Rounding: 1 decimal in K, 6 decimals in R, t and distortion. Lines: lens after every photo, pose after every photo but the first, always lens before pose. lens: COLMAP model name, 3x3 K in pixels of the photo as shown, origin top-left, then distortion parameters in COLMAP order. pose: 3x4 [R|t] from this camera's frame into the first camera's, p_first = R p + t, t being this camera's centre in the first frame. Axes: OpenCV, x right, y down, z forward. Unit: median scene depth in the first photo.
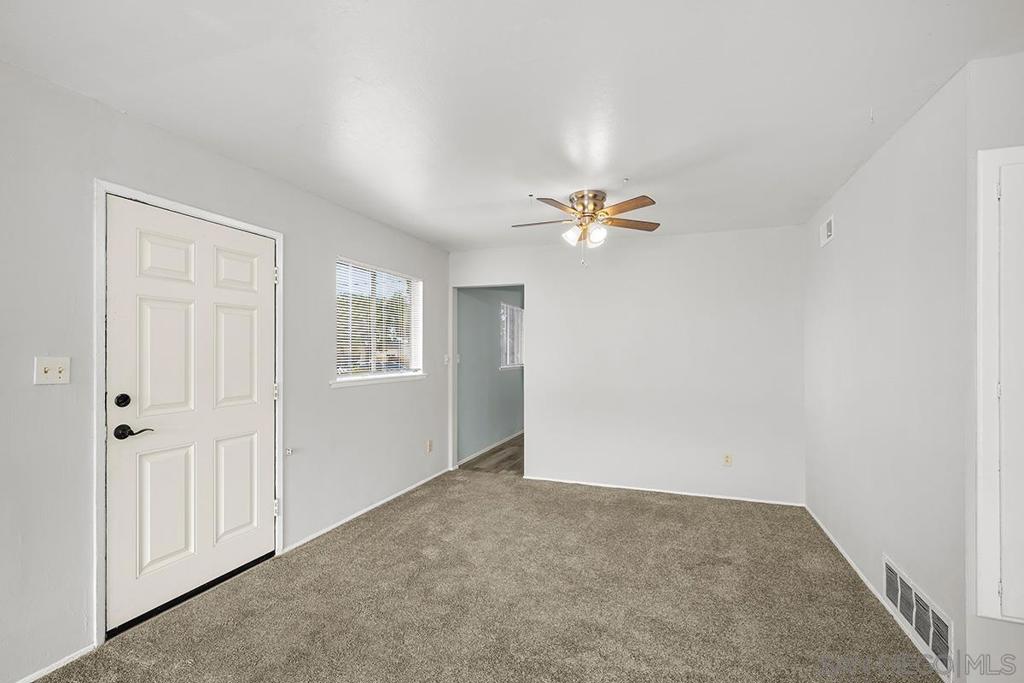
lens RADIAL K [[454.9, 0, 513.4], [0, 454.9, 353.3], [0, 0, 1]] dist [-0.001801, -0.000070]
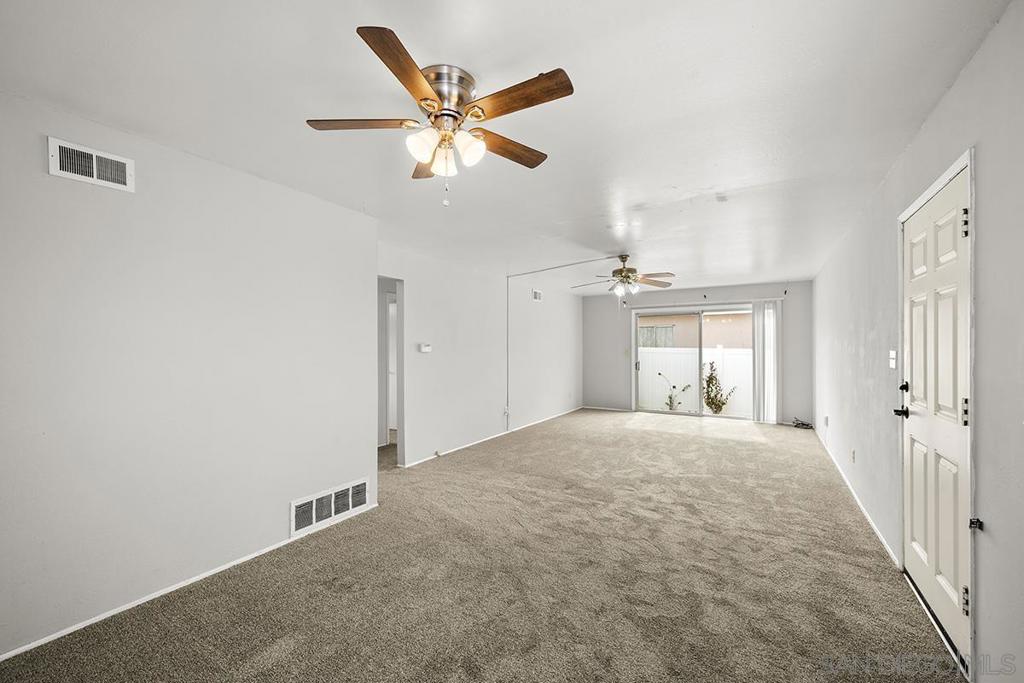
lens RADIAL K [[409.2, 0, 506.6], [0, 409.2, 345.3], [0, 0, 1]] dist [0.001088, 0.000064]
pose [[-0.978216, 0.002221, 0.207579, -0.023706], [0.002755, 0.999994, 0.002283, -0.011176], [-0.207573, 0.002805, -0.978216, 1.552656]]
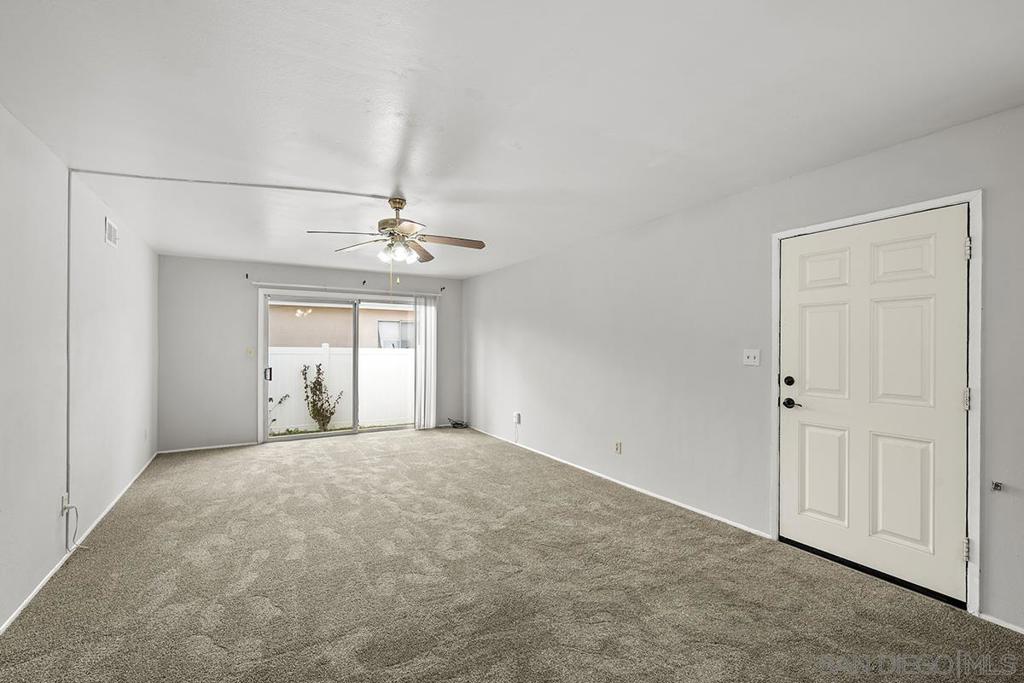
lens RADIAL K [[448.3, 0, 510.2], [0, 448.3, 343.2], [0, 0, 1]] dist [-0.000517, -0.000083]
pose [[-0.636671, -0.005768, -0.771114, 0.520636], [-0.006371, 0.999977, -0.002219, -0.003249], [0.771109, 0.003500, -0.636693, 0.820666]]
